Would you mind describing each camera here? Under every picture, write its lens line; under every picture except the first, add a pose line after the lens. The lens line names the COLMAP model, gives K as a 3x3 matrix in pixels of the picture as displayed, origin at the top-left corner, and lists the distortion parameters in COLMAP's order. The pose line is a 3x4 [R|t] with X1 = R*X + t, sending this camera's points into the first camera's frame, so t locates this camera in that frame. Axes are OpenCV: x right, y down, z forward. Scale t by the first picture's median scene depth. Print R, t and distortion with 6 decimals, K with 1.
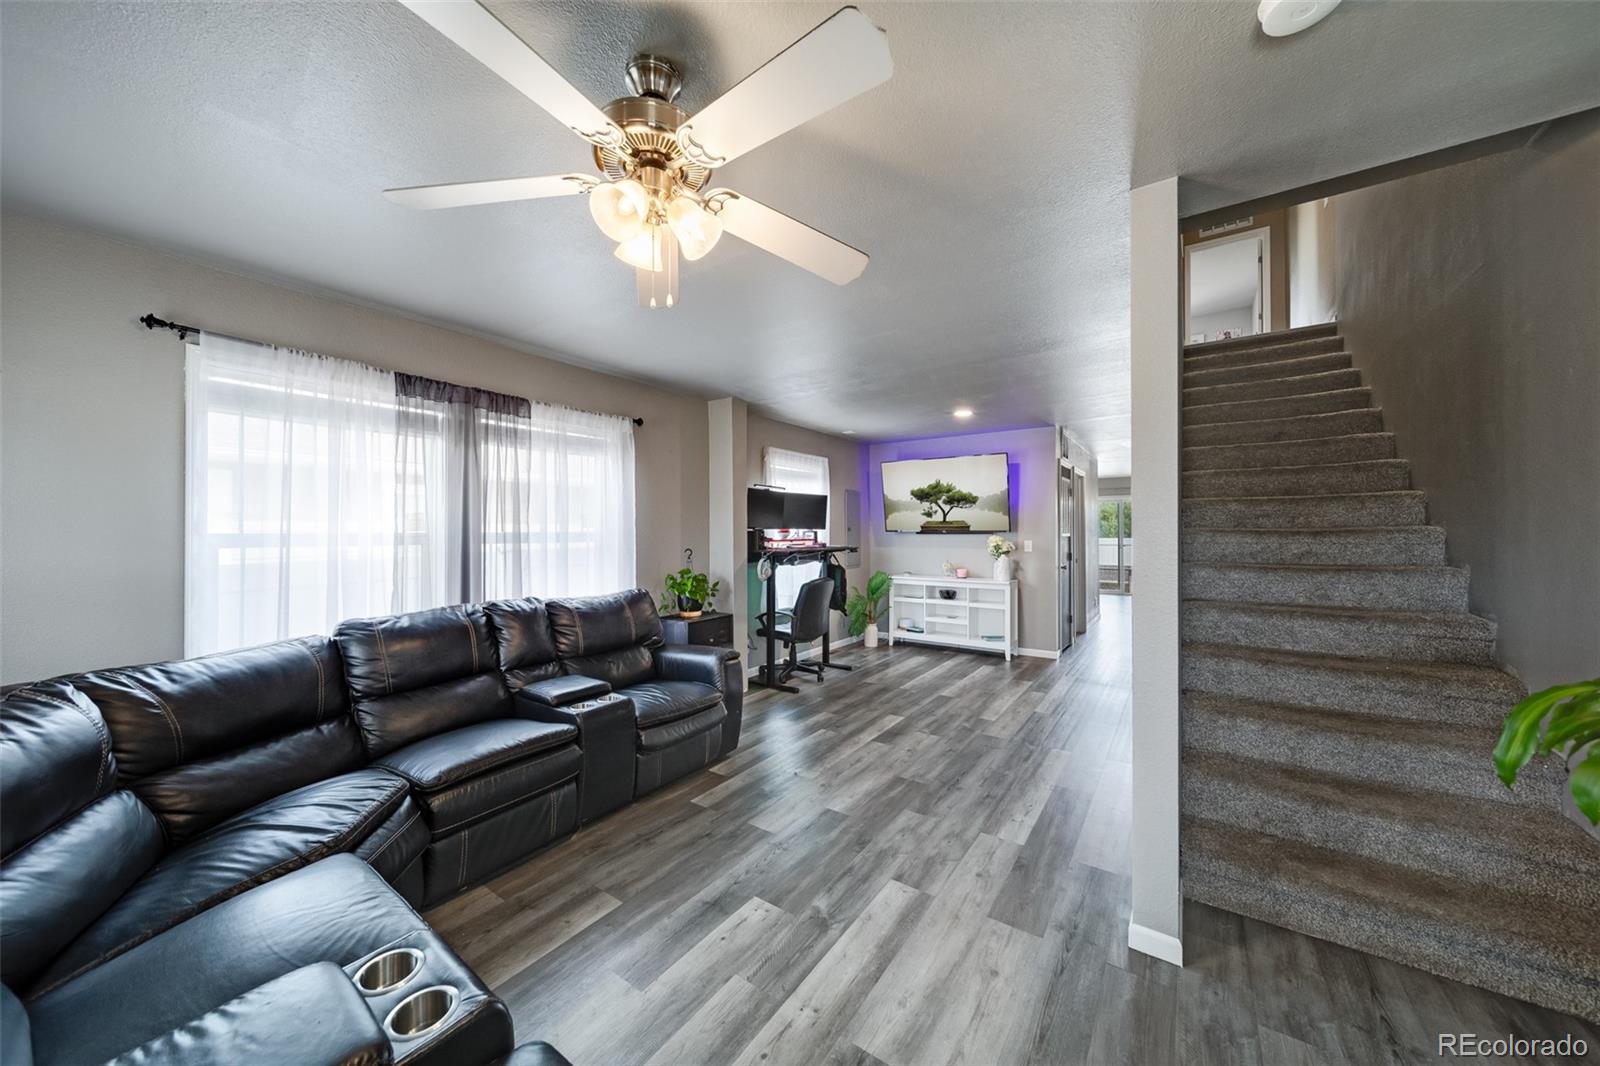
lens RADIAL K [[562.6, 0, 793.0], [0, 562.6, 528.3], [0, 0, 1]] dist [-0.000199, 0.000005]
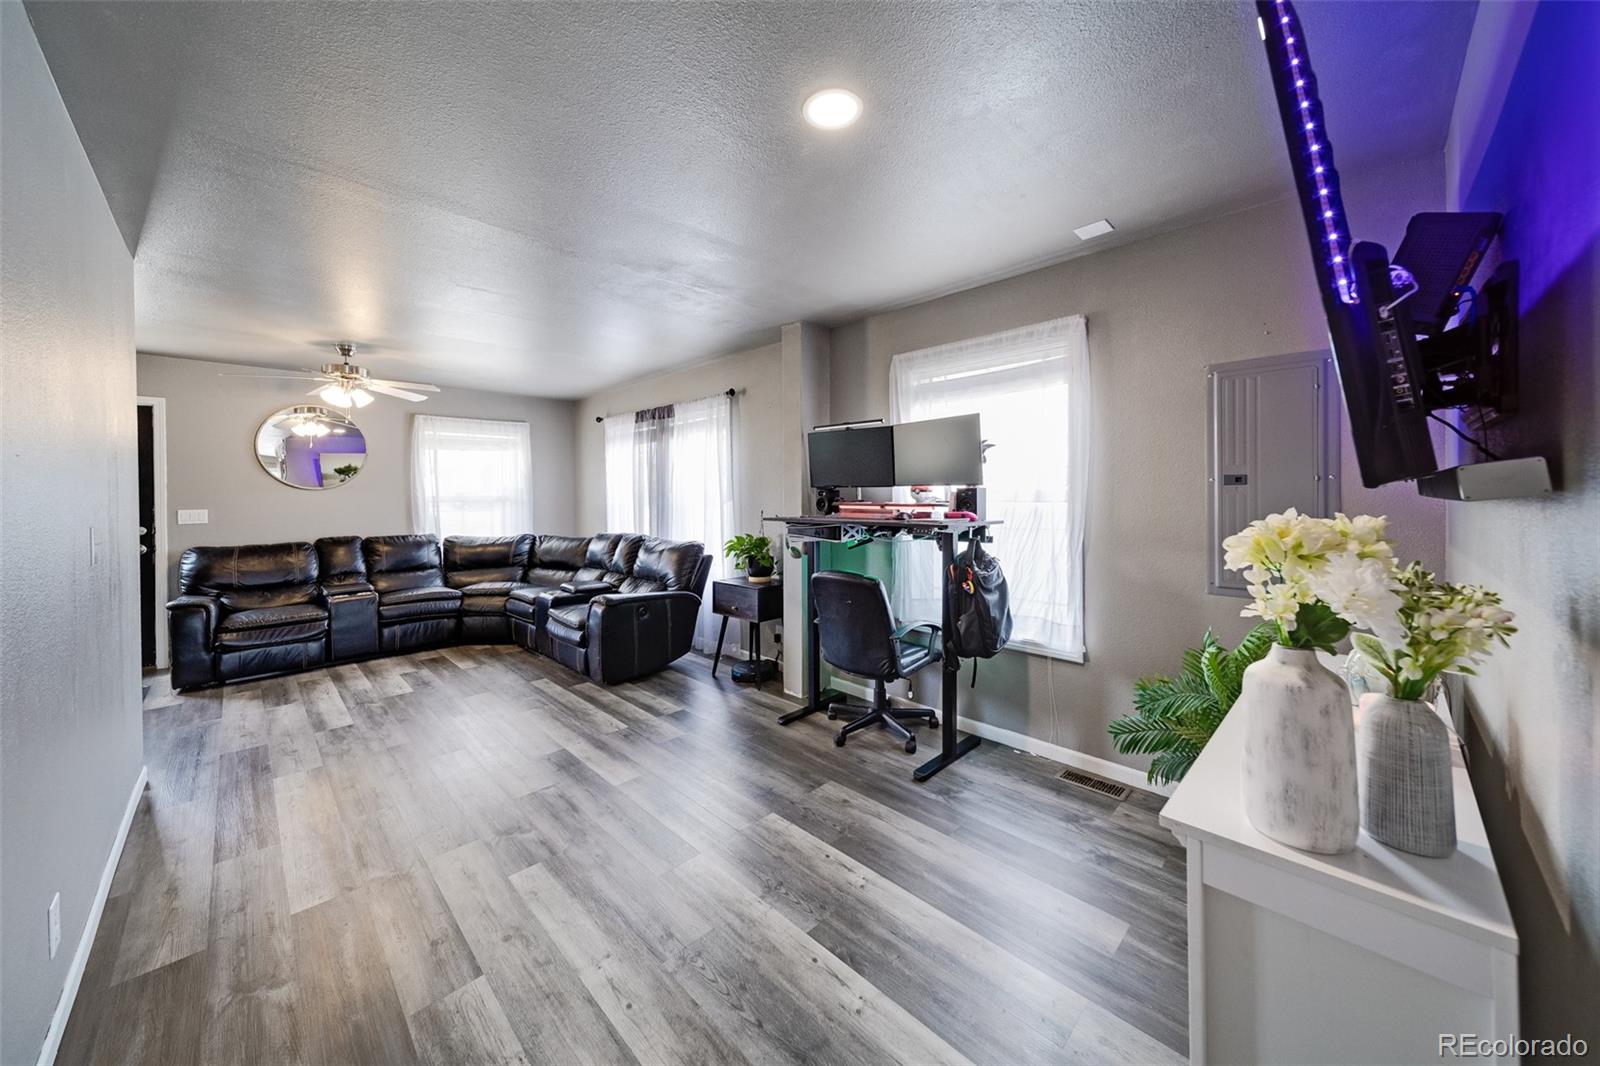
lens RADIAL K [[558.3, 0, 806.5], [0, 558.3, 500.5], [0, 0, 1]] dist [-0.000886, -0.000047]
pose [[-0.164164, 0.012740, -0.986351, 0.844281], [0.013057, 0.999857, 0.010741, 0.013306], [0.986347, -0.011115, -0.164307, 1.430965]]
